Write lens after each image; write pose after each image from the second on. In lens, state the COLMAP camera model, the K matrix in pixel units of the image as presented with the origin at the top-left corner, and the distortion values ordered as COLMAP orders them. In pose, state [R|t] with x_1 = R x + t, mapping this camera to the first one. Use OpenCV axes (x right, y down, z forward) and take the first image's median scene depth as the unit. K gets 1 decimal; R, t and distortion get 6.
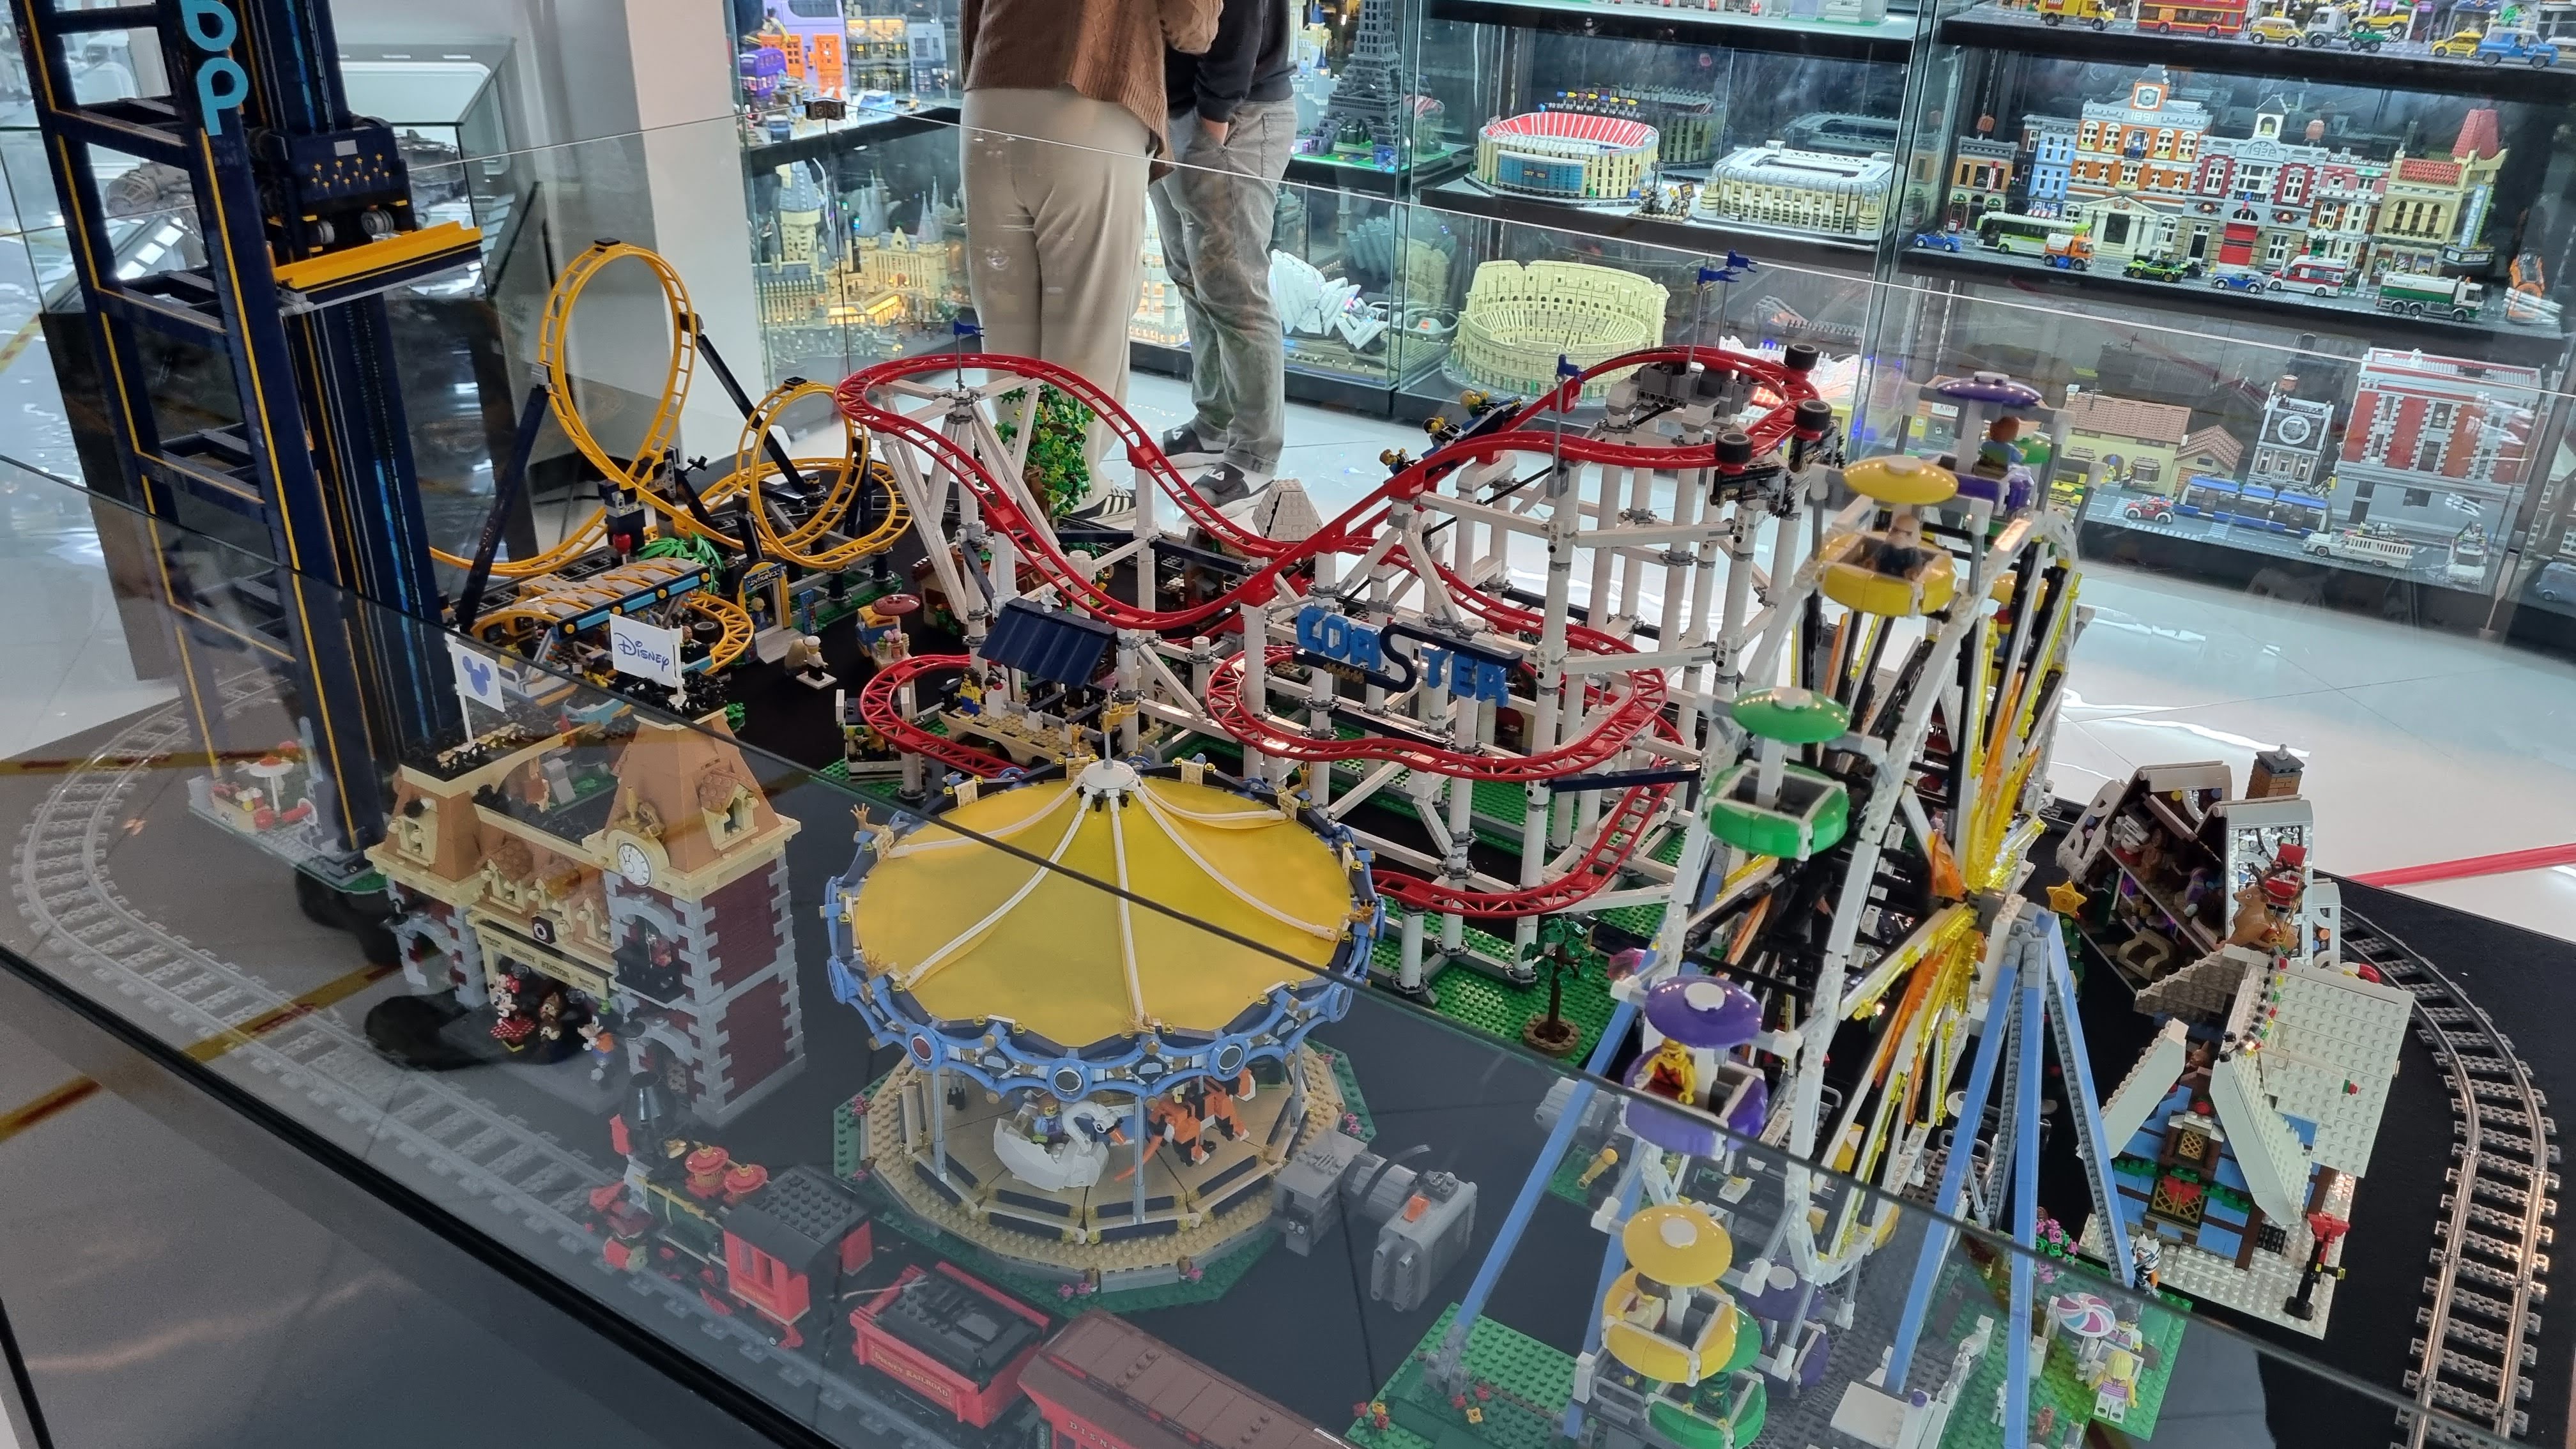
lens RADIAL K [[1942.5, 0, 1283.5], [0, 1942.5, 723.8], [0, 0, 1]] dist [0.020969, -0.009313]
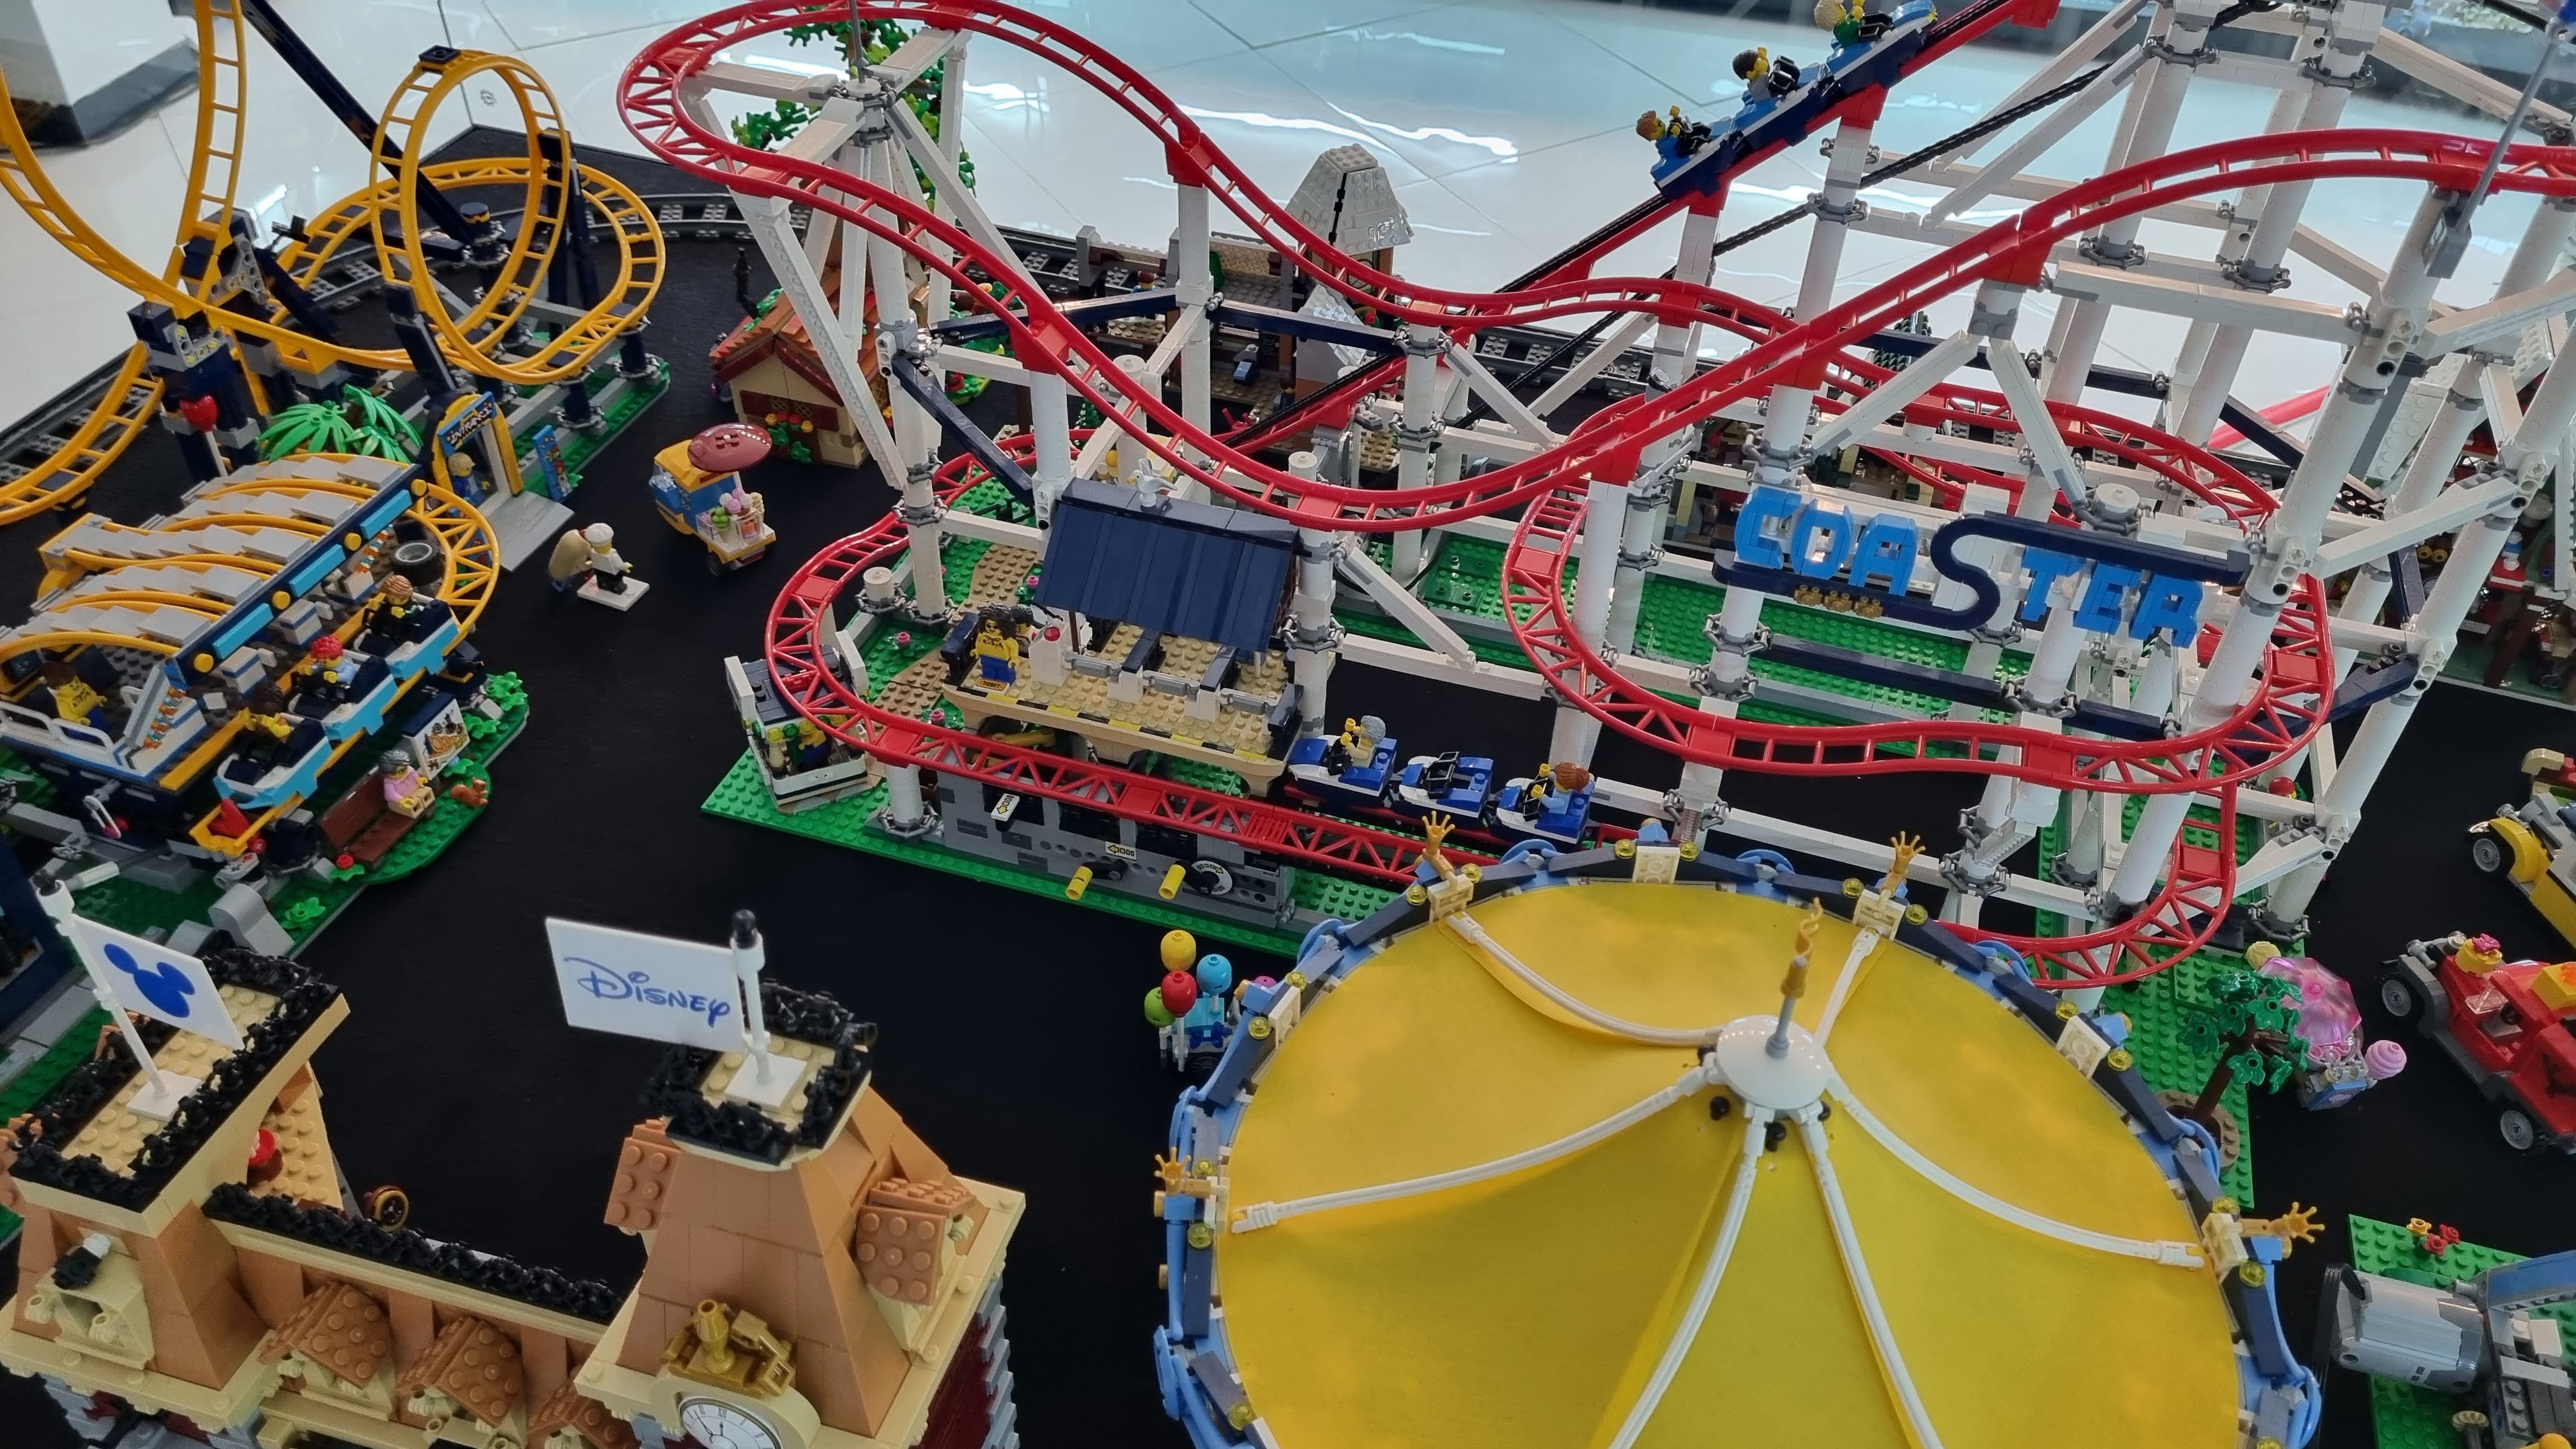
lens RADIAL K [[1942.5, 0, 1274.0], [0, 1942.5, 783.7], [0, 0, 1]] dist [0.020969, -0.009313]
pose [[0.962478, -0.183508, 0.199900, -0.250142], [0.121333, 0.949953, 0.287867, -0.161339], [-0.242721, -0.252811, 0.936575, 0.541456]]
